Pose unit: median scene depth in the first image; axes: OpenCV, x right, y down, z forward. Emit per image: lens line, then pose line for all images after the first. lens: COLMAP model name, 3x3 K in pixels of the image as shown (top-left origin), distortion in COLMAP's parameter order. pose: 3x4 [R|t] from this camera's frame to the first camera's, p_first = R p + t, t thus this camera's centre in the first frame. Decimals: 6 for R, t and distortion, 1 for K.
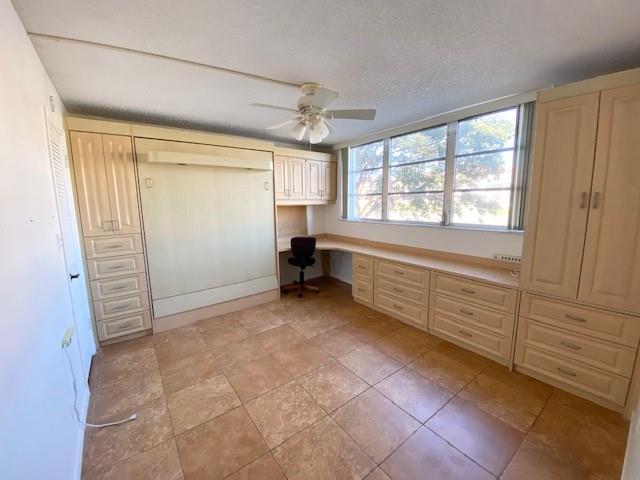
lens RADIAL K [[260.6, 0, 320.0], [0, 260.6, 240.0], [0, 0, 1]] dist [0.025244, -0.022336]
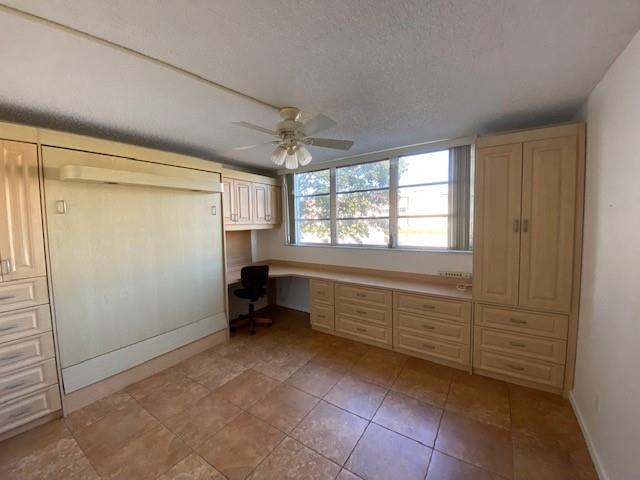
lens RADIAL K [[260.6, 0, 320.0], [0, 260.6, 240.0], [0, 0, 1]] dist [0.025244, -0.022336]
pose [[0.943094, -0.029027, 0.331256, -0.201109], [0.056309, 0.995737, -0.073058, -0.028215], [-0.327723, 0.087553, 0.940708, 0.076120]]
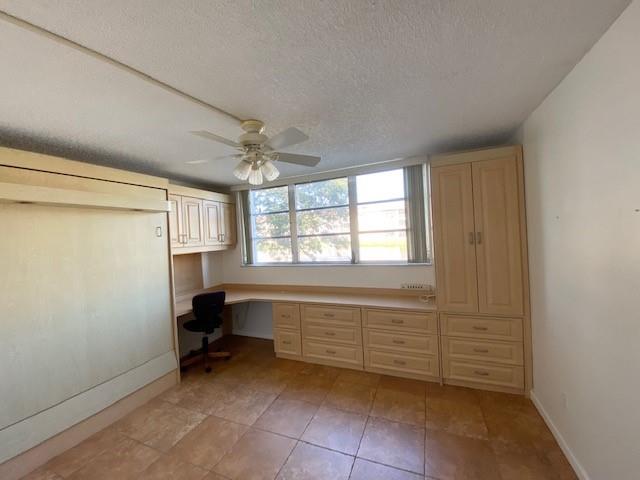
lens RADIAL K [[260.6, 0, 320.0], [0, 260.6, 240.0], [0, 0, 1]] dist [0.025244, -0.022336]
pose [[0.860143, -0.040449, 0.508447, -0.235809], [0.117060, 0.985897, -0.119597, -0.045770], [-0.496439, 0.162389, 0.852747, 0.144337]]
